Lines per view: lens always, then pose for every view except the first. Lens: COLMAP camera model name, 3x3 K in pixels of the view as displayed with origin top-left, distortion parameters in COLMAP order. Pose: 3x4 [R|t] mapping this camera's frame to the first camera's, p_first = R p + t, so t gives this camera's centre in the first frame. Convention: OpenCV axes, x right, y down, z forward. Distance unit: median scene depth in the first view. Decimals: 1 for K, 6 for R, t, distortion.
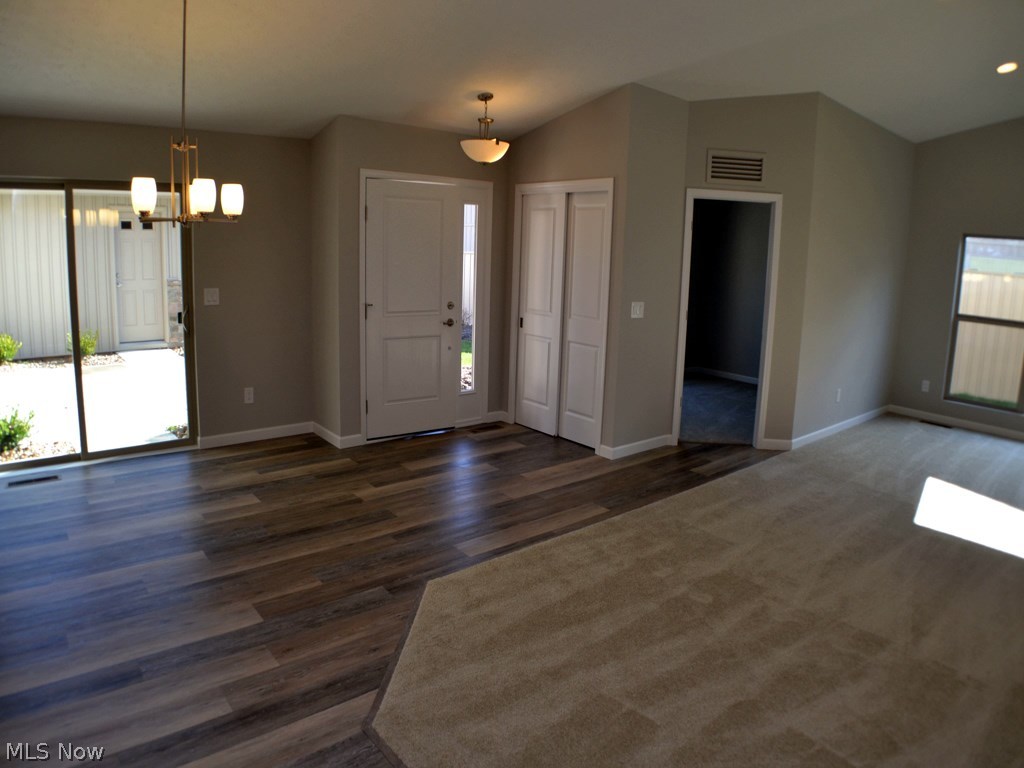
lens RADIAL K [[652.2, 0, 510.3], [0, 652.2, 368.1], [0, 0, 1]] dist [-0.158245, 0.033160]
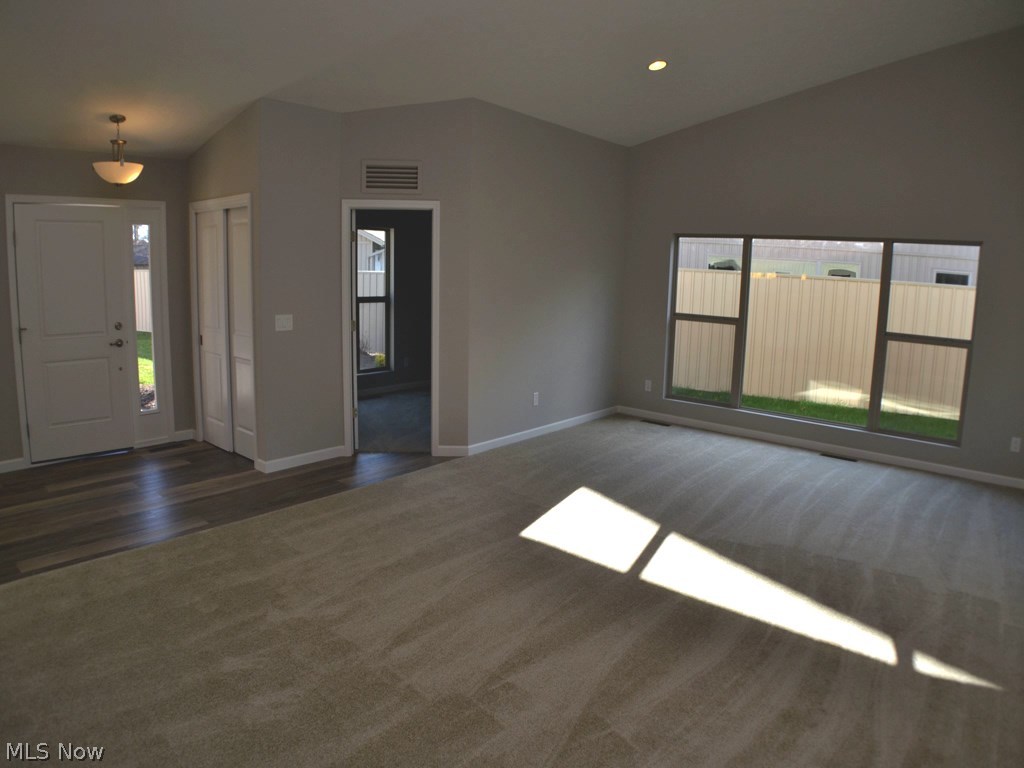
lens RADIAL K [[650.7, 0, 492.9], [0, 650.7, 379.0], [0, 0, 1]] dist [-0.166153, 0.033570]
pose [[0.986179, -0.042363, 0.160179, 0.343822], [0.043376, 0.999055, -0.002832, 0.013606], [-0.159907, 0.009741, 0.987084, -0.024513]]
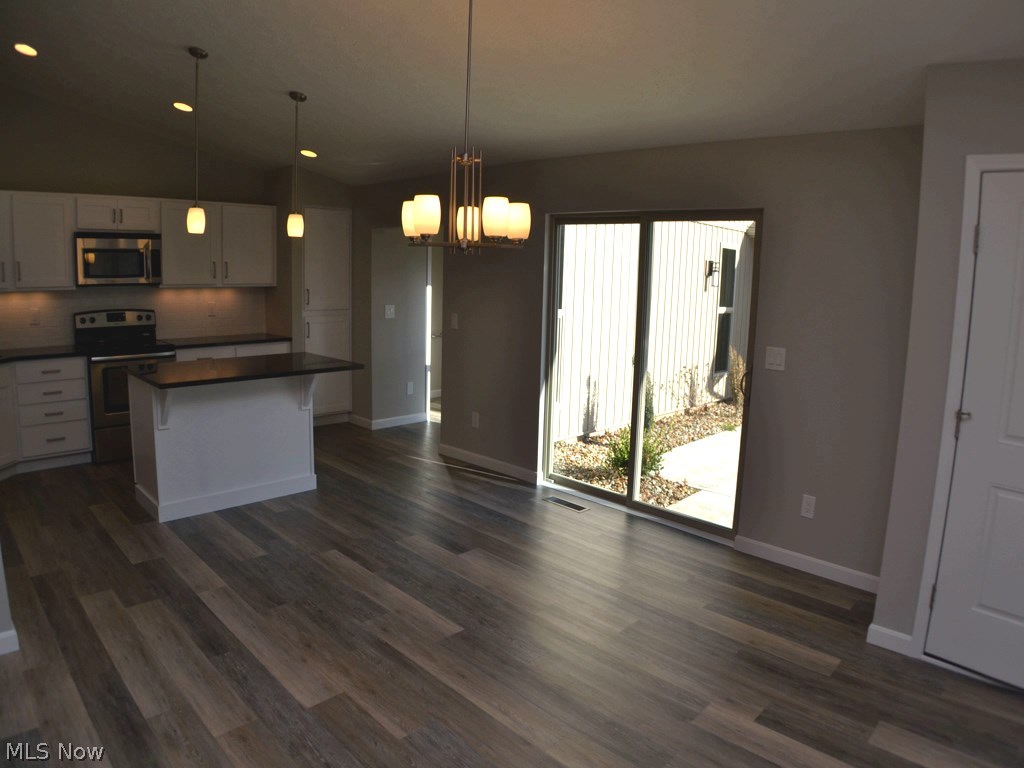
lens RADIAL K [[652.2, 0, 510.3], [0, 652.2, 368.1], [0, 0, 1]] dist [-0.158245, 0.033160]
pose [[0.087052, 0.112011, -0.989887, 0.218082], [-0.205798, 0.974247, 0.092143, -0.099167], [0.974715, 0.195695, 0.107862, 0.571852]]
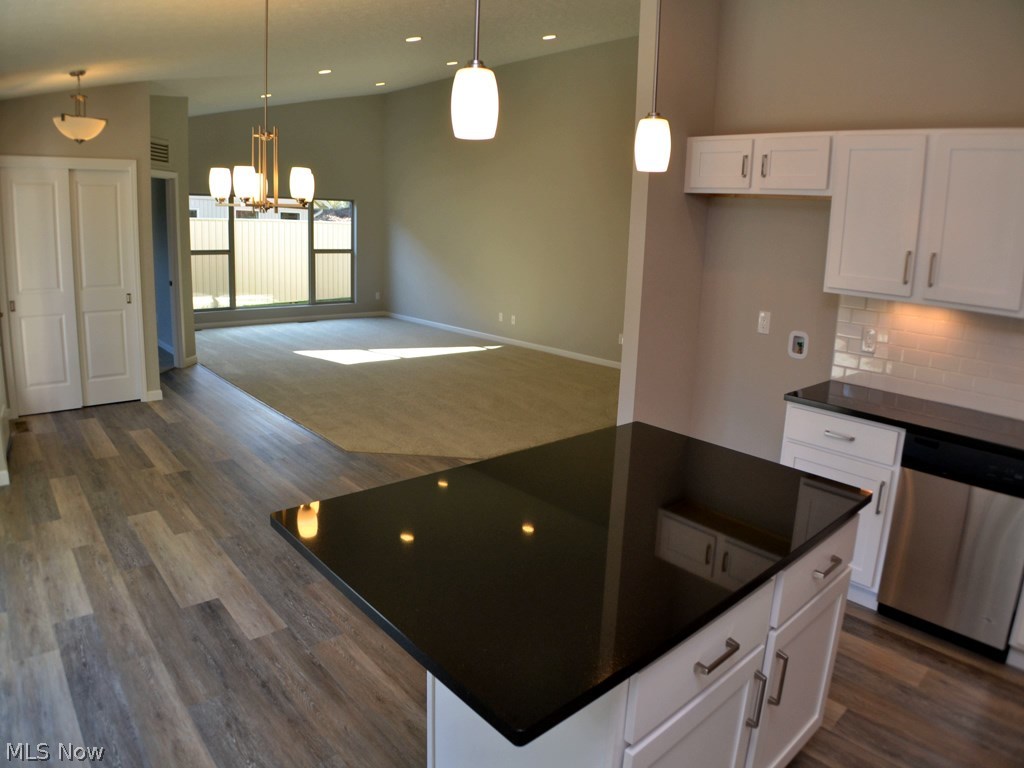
lens RADIAL K [[652.2, 0, 510.3], [0, 652.2, 368.1], [0, 0, 1]] dist [-0.158245, 0.033160]
pose [[-0.020297, -0.250994, 0.967776, -0.944819], [0.143456, 0.957228, 0.251267, -0.107761], [-0.989448, 0.143934, 0.016578, 0.343658]]
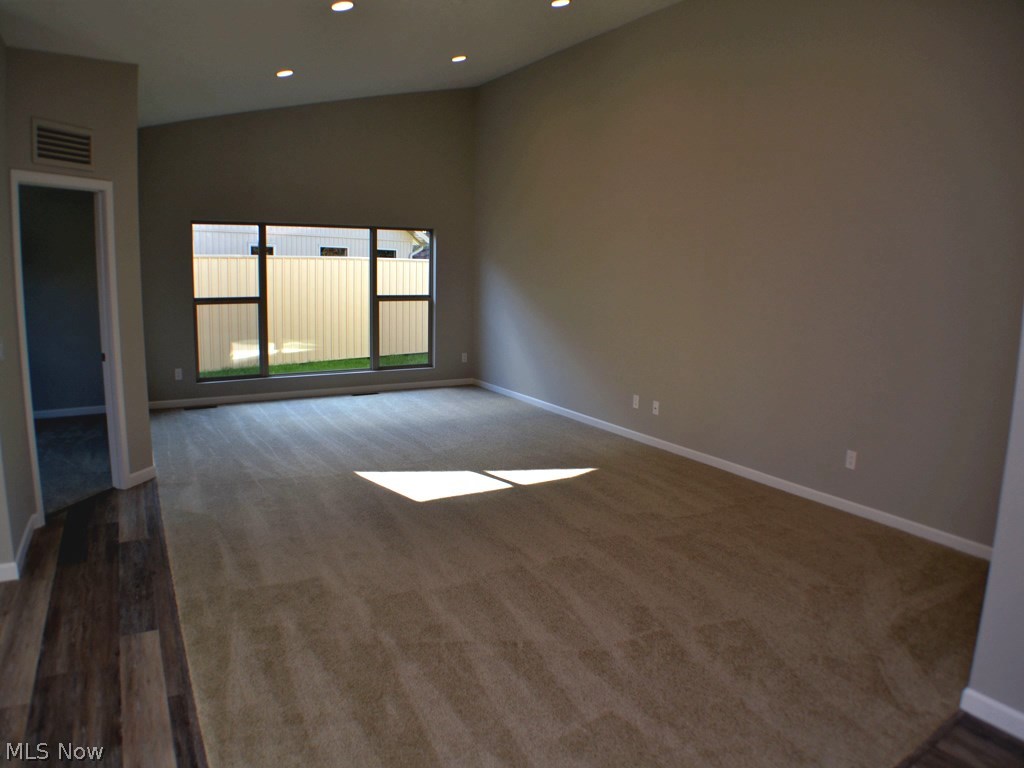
lens RADIAL K [[657.3, 0, 506.8], [0, 657.3, 351.4], [0, 0, 1]] dist [-0.155842, 0.033606]
pose [[0.166977, -0.169608, 0.971263, -0.303021], [0.165872, 0.975885, 0.141898, -0.086562], [-0.971908, 0.137412, 0.191084, 0.369090]]
